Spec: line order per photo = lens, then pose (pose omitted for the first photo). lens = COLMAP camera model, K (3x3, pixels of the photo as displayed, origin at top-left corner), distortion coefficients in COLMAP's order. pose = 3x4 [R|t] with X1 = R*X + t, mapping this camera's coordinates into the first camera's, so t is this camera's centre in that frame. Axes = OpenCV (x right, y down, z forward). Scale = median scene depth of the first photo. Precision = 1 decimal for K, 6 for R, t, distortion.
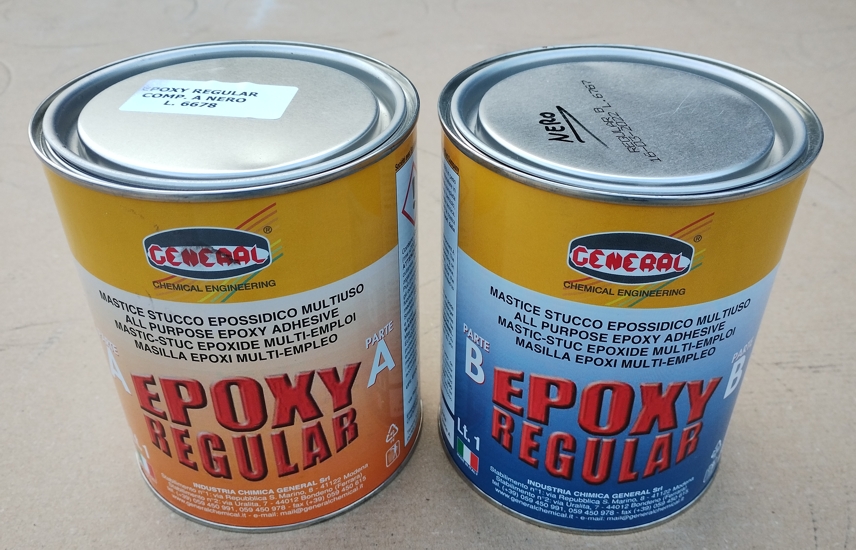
lens RADIAL K [[702.7, 0, 429.2], [0, 702.7, 272.9], [0, 0, 1]] dist [-0.010826, 0.017047]
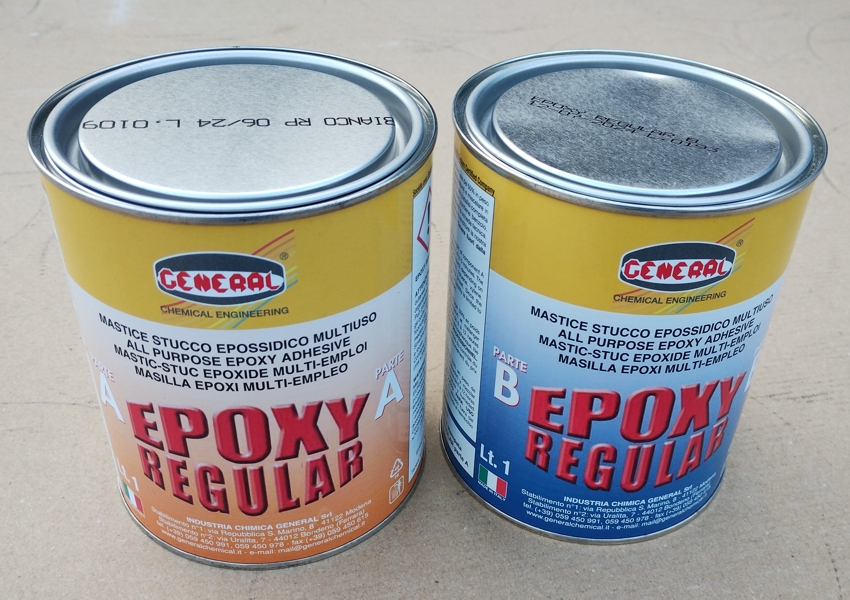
lens RADIAL K [[813.1, 0, 424.4], [0, 813.1, 301.3], [0, 0, 1]] dist [-0.018697, 0.000000]
pose [[0.999643, 0.019506, 0.018270, -0.047443], [-0.019671, 0.999767, 0.008901, -0.010604], [-0.018092, -0.009258, 0.999793, -0.118459]]
